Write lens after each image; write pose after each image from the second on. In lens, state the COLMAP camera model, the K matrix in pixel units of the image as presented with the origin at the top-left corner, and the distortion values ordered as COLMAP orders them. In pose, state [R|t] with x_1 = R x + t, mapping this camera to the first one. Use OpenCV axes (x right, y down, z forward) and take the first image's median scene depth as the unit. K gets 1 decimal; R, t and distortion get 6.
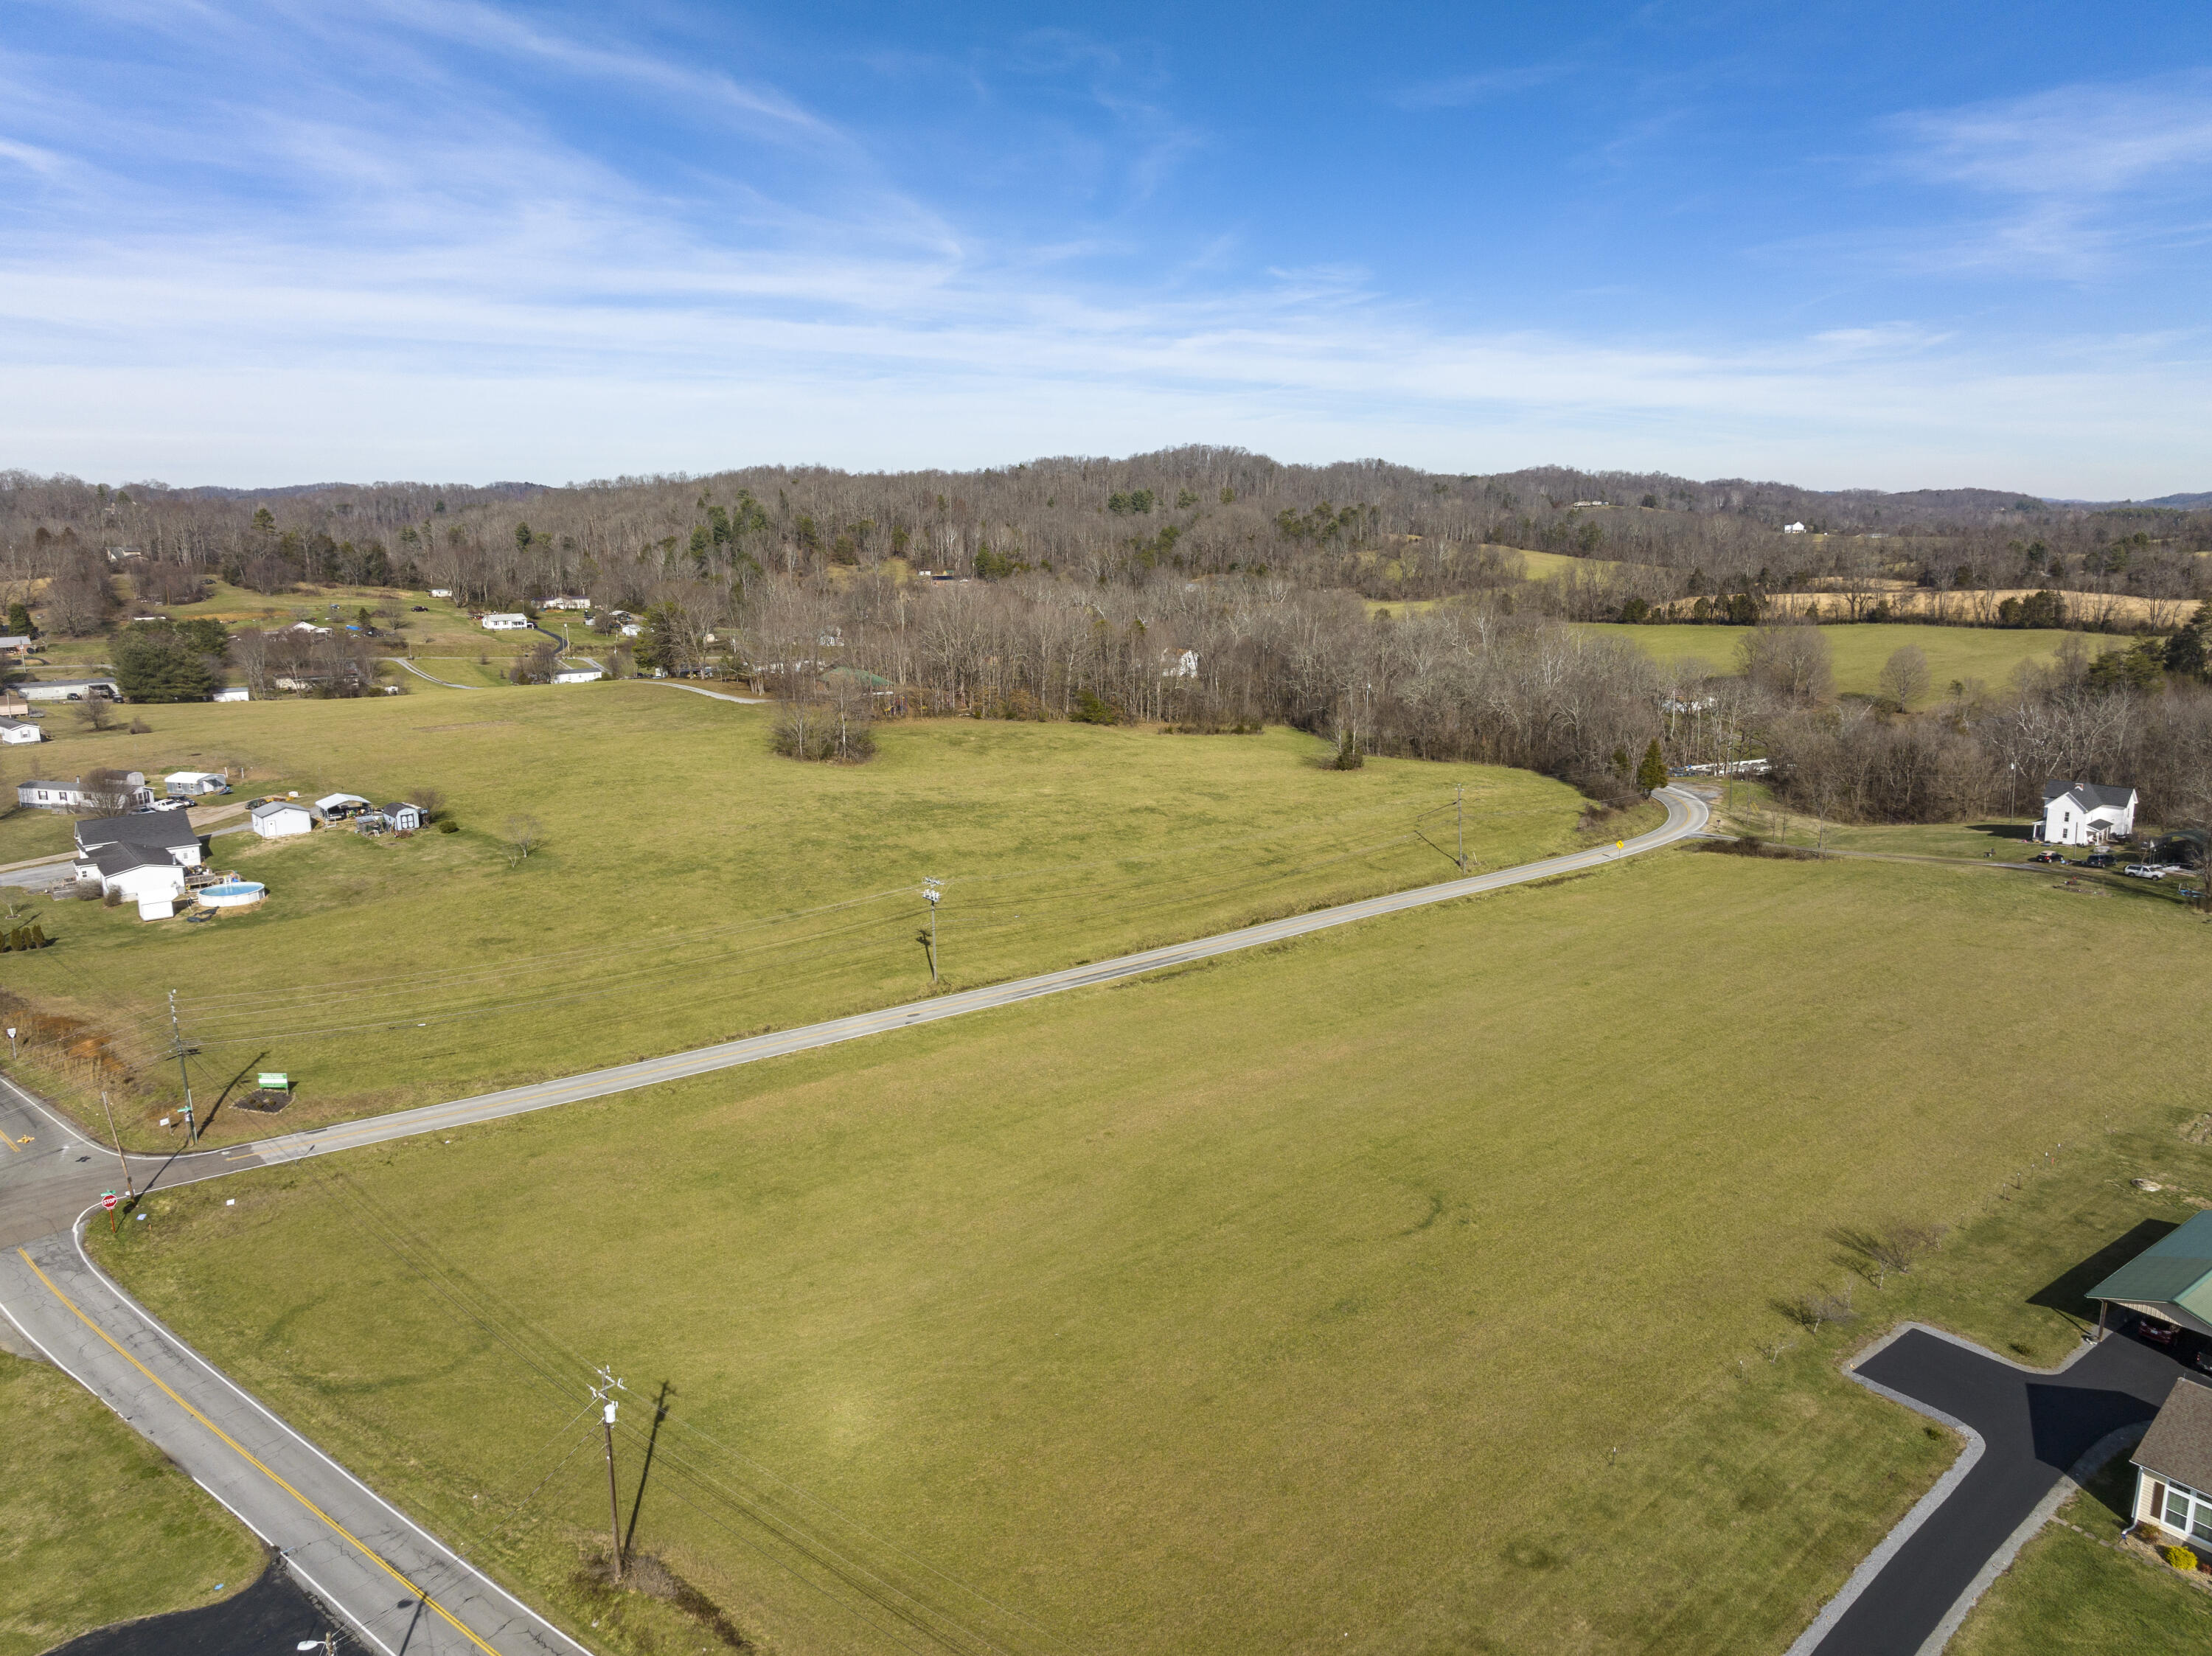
lens RADIAL K [[1565.4, 0, 1126.4], [0, 1565.4, 794.2], [0, 0, 1]] dist [-0.051773, 0.030230]
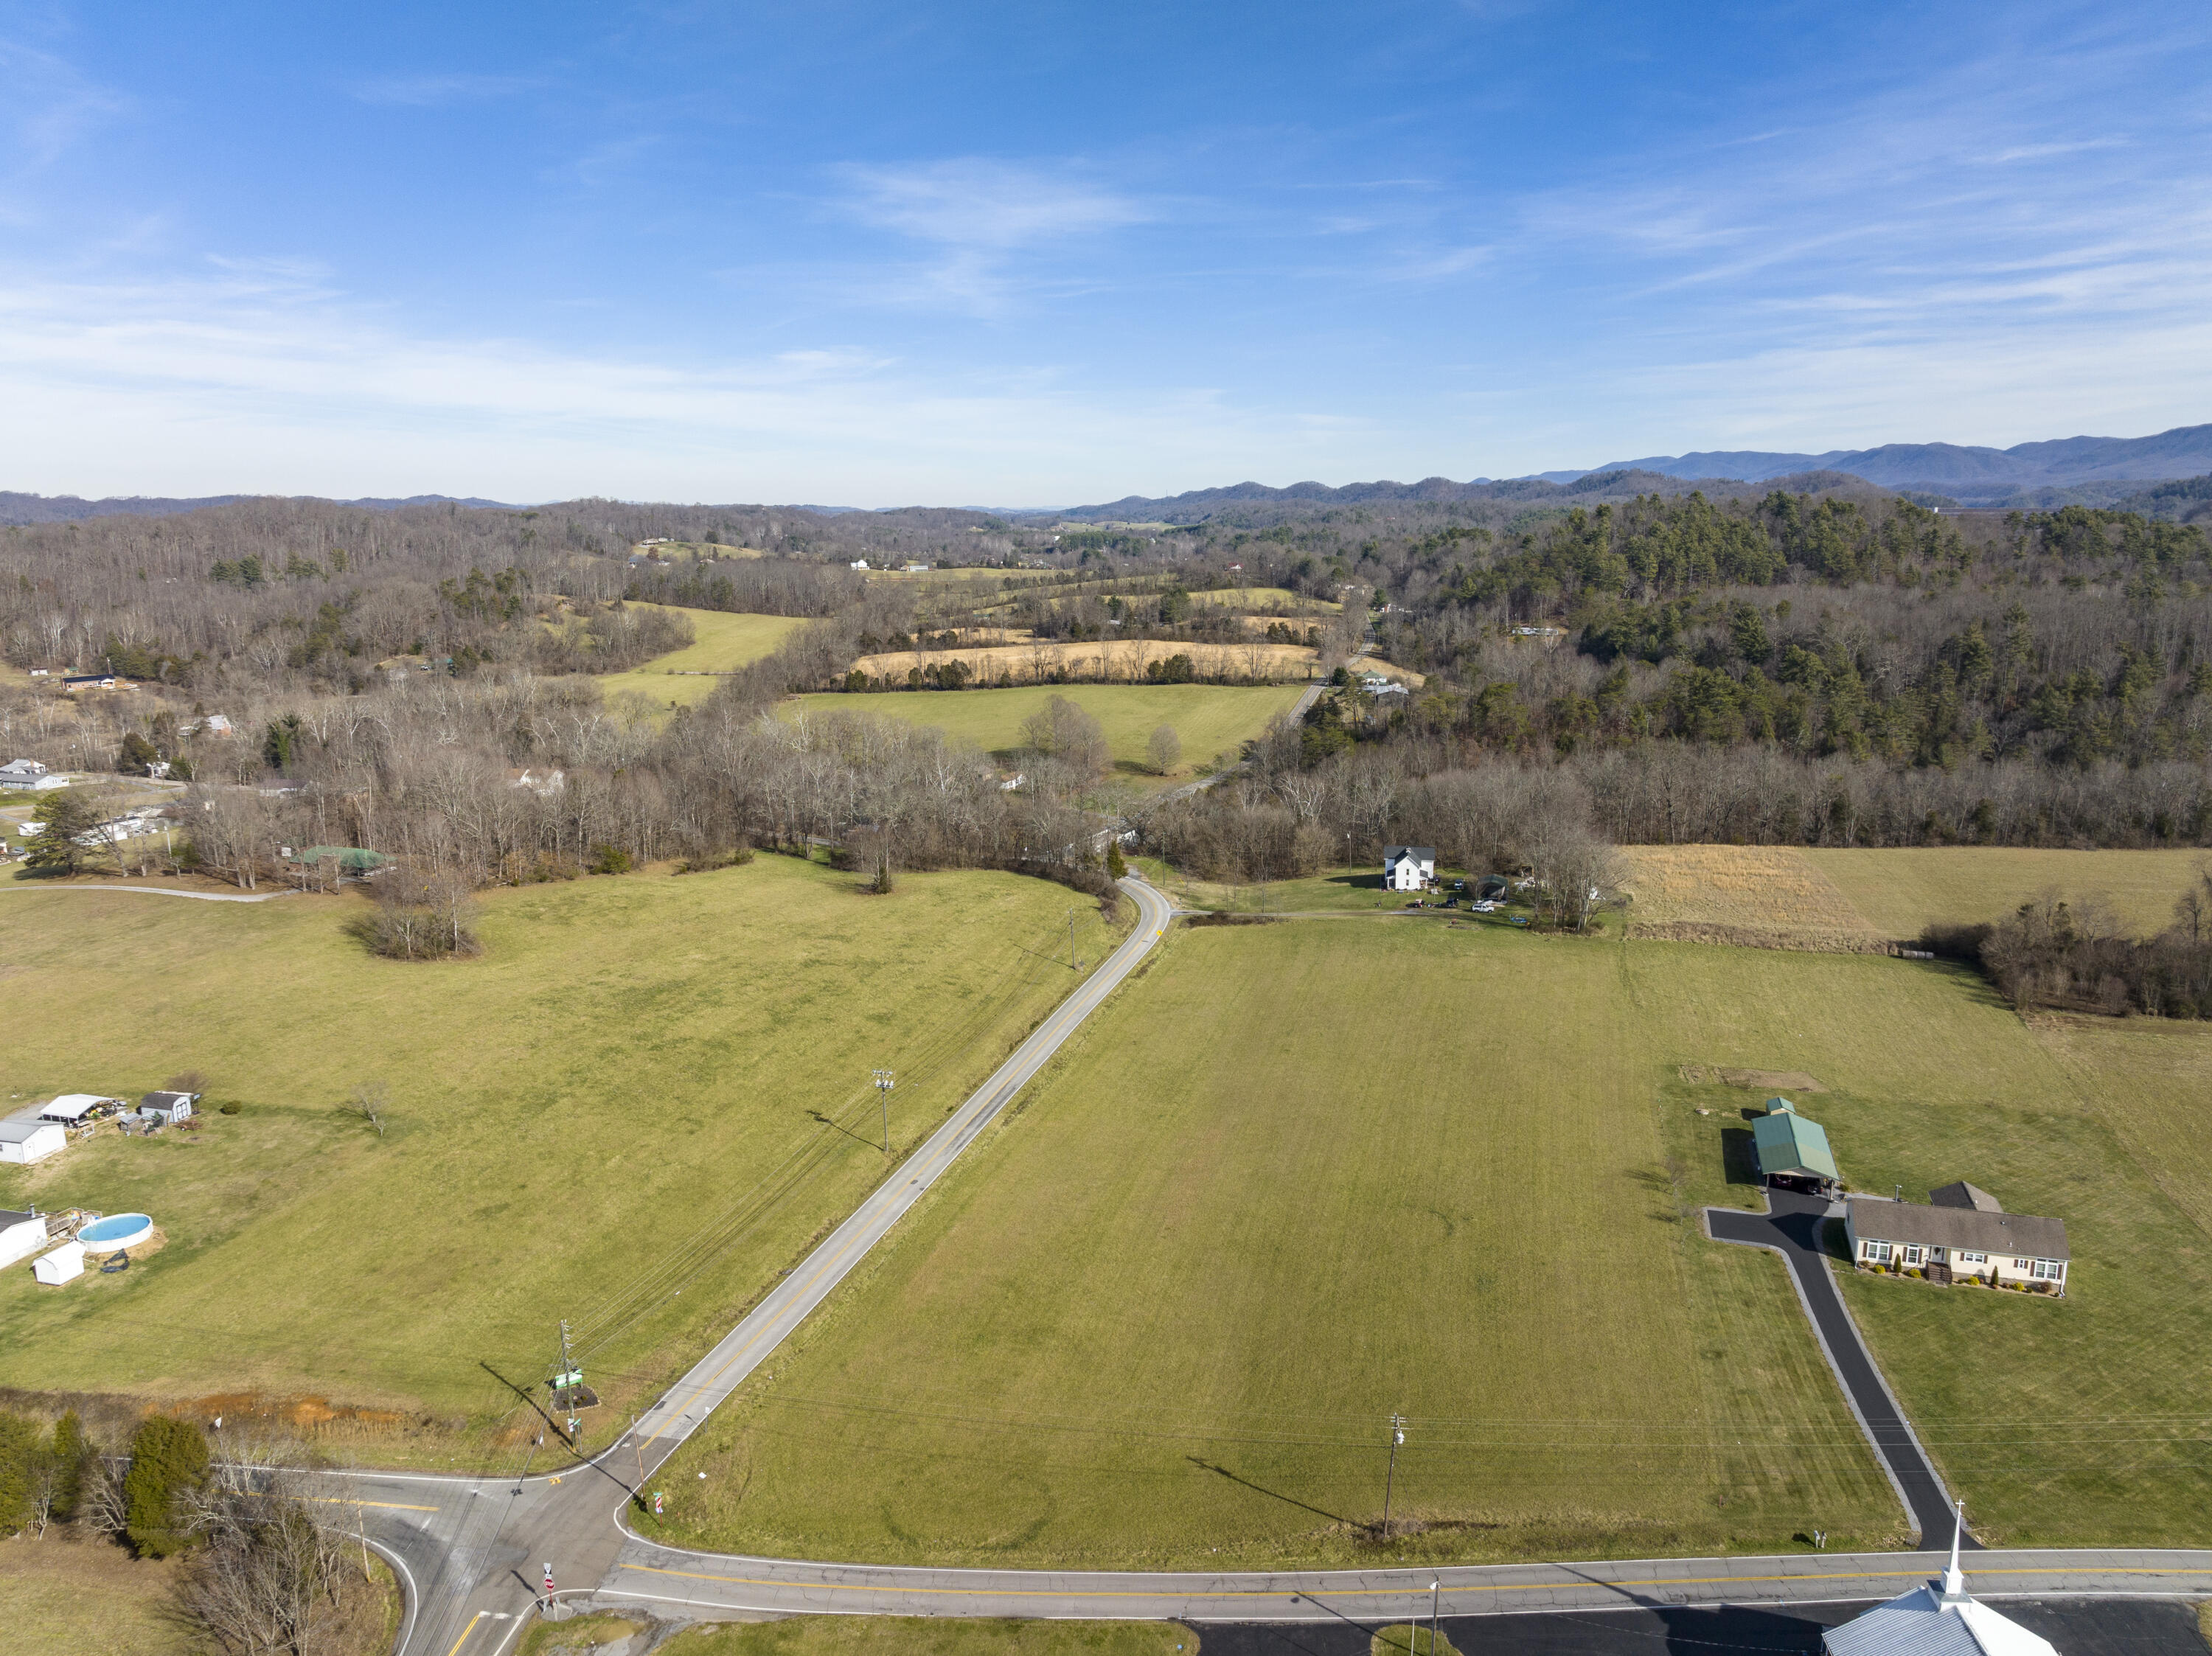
lens RADIAL K [[1565.4, 0, 1126.4], [0, 1565.4, 794.2], [0, 0, 1]] dist [-0.051773, 0.030230]
pose [[0.806211, -0.100235, 0.583076, -0.501794], [0.100827, 0.994404, 0.031533, -0.137328], [-0.582974, 0.033367, 0.811806, -0.094141]]
